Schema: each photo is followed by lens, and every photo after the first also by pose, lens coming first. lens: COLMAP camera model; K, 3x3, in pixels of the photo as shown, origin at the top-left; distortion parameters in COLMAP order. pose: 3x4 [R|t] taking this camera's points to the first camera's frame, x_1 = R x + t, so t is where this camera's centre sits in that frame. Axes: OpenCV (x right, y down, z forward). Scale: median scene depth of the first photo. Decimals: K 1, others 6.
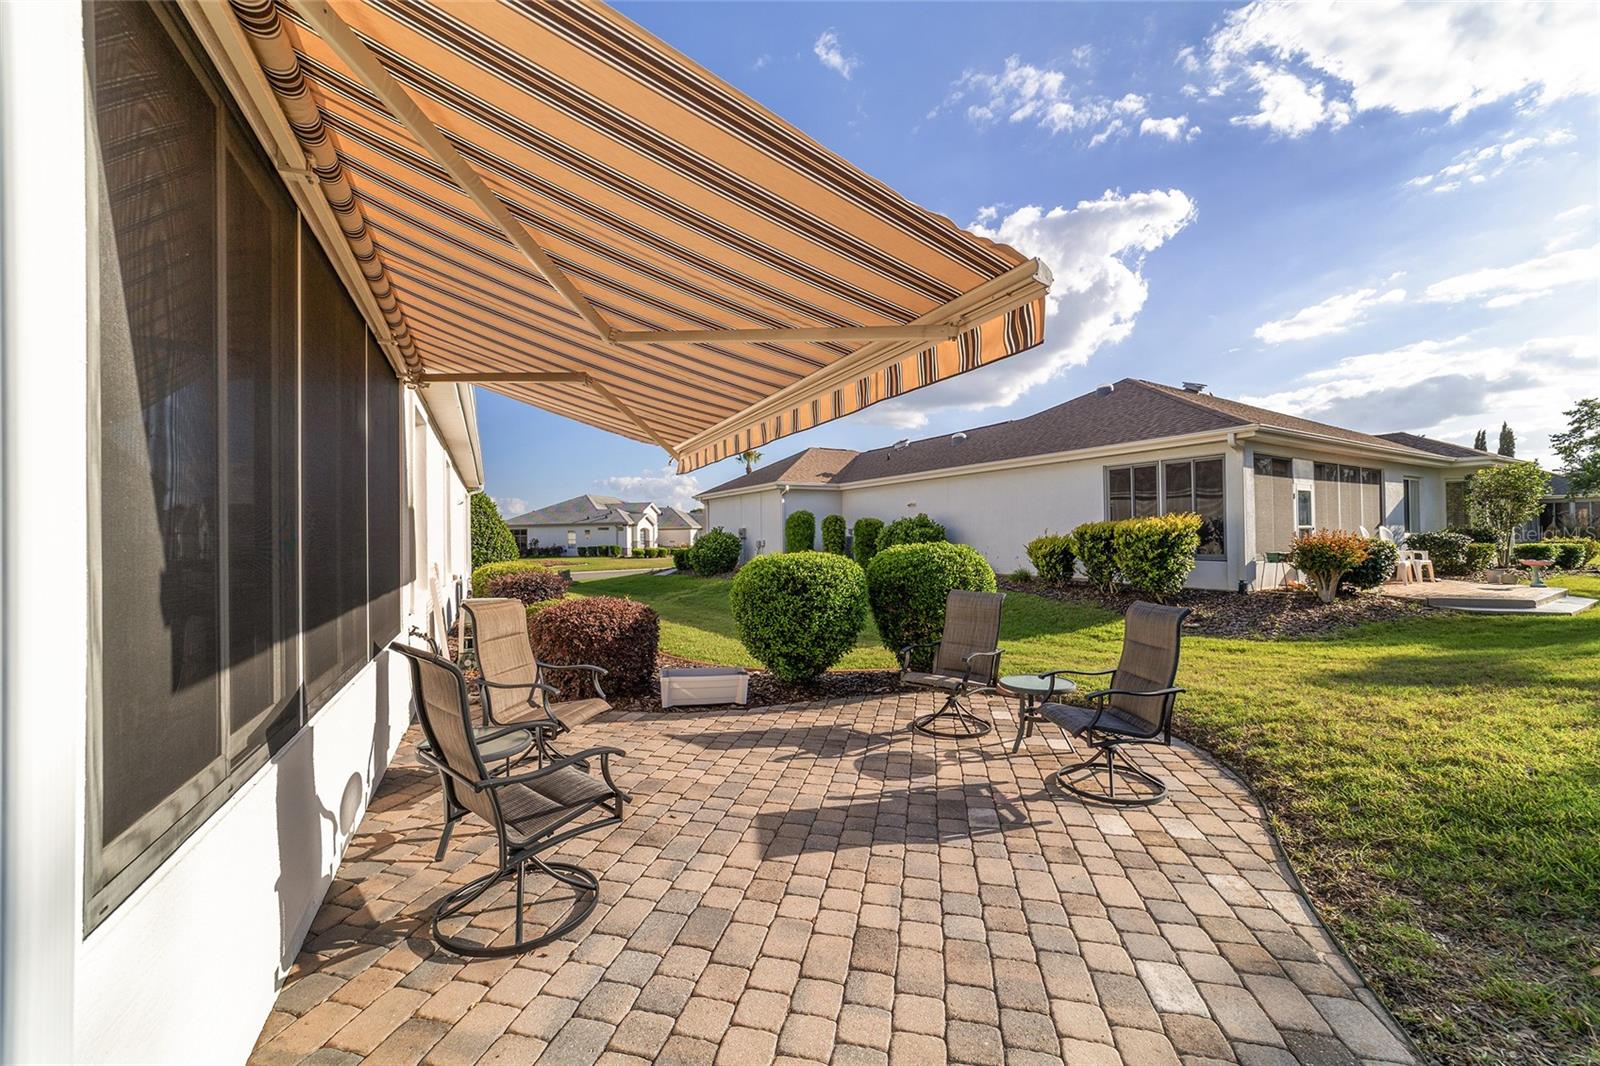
lens RADIAL K [[611.4, 0, 800.8], [0, 611.4, 532.2], [0, 0, 1]] dist [-0.020958, 0.011312]
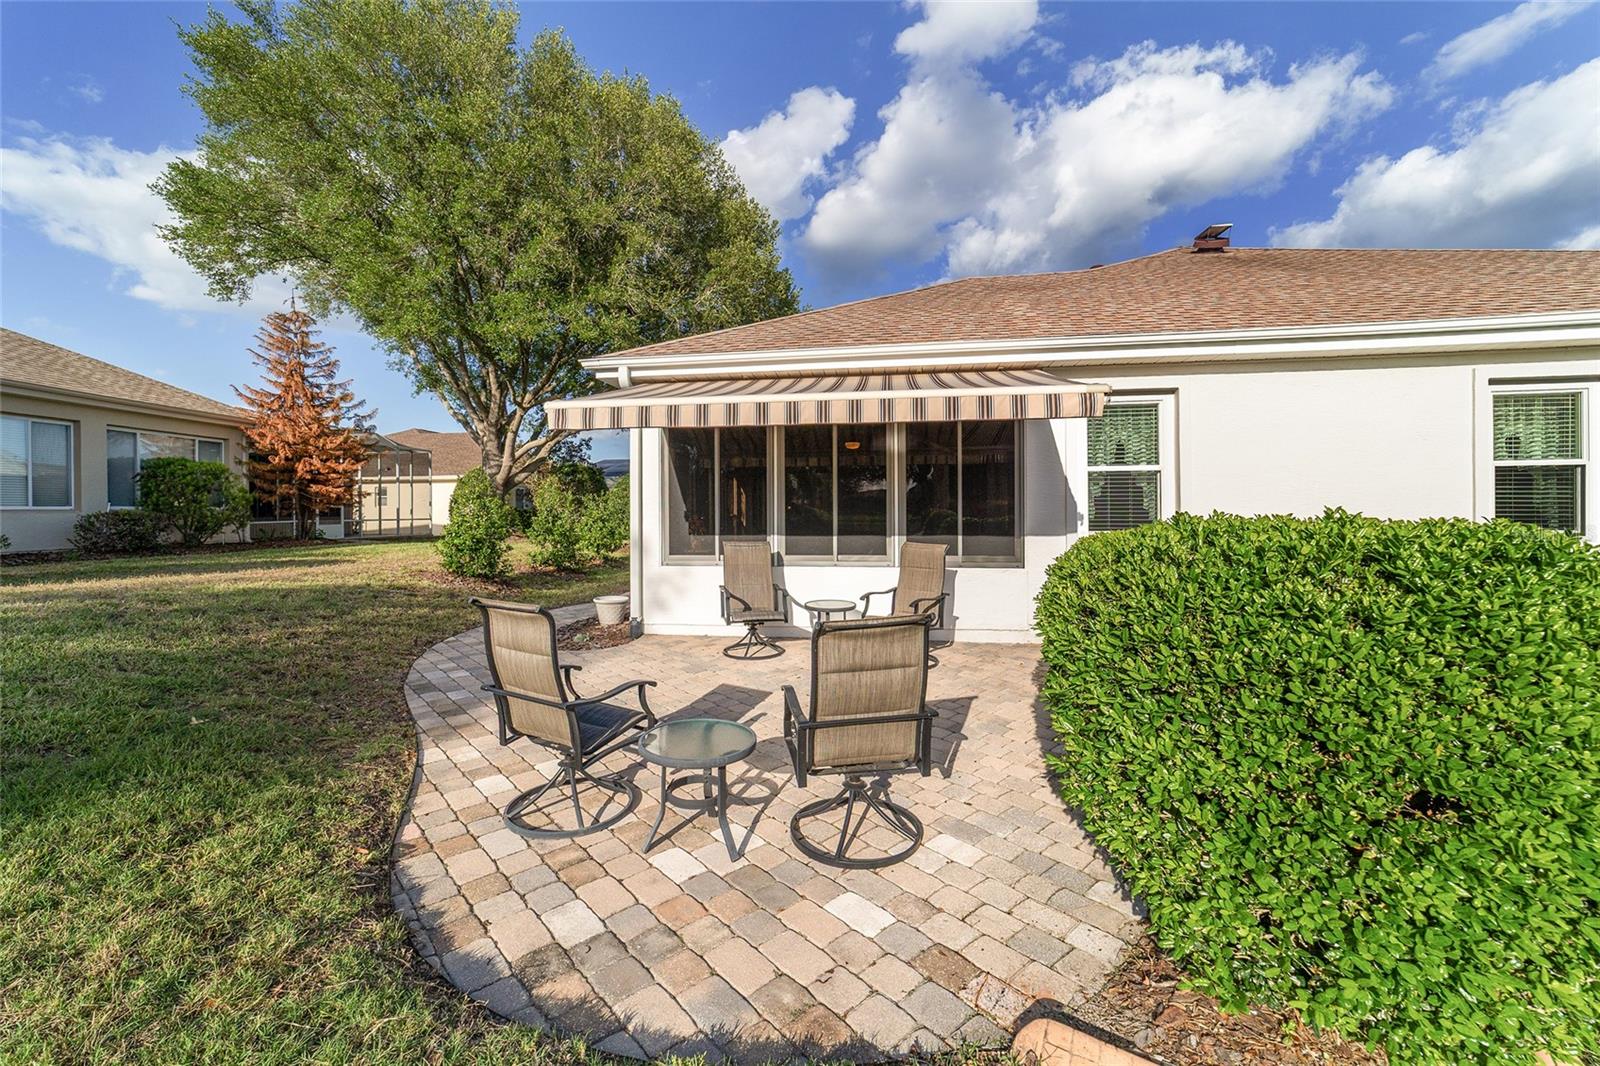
lens RADIAL K [[618.4, 0, 802.7], [0, 618.4, 527.4], [0, 0, 1]] dist [-0.009245, 0.000058]
pose [[-0.562681, 0.044544, -0.825473, 0.836844], [0.021858, 0.999000, 0.039008, 0.005472], [0.826385, 0.003906, -0.563092, 1.438420]]
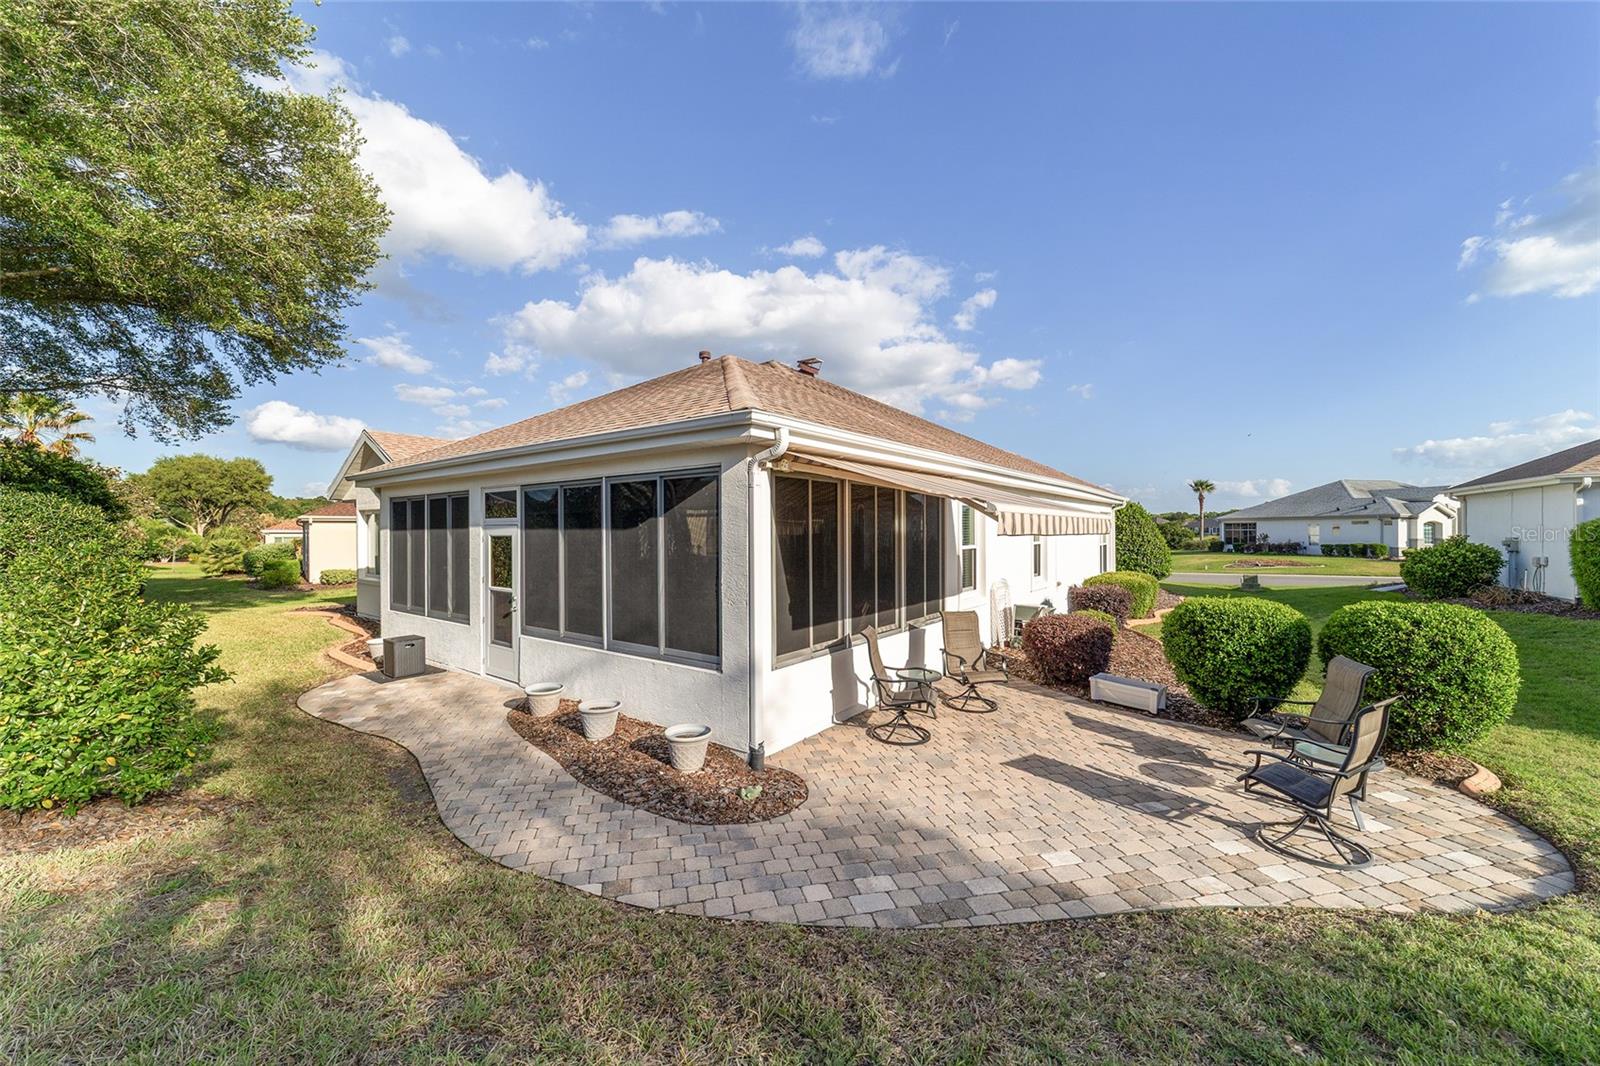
lens RADIAL K [[611.7, 0, 802.9], [0, 611.7, 529.0], [0, 0, 1]] dist [-0.028295, 0.015420]
pose [[0.448113, 0.010458, -0.893916, 0.897164], [0.003687, 0.999901, 0.013546, -0.158669], [0.893969, -0.009366, 0.448030, -0.283170]]
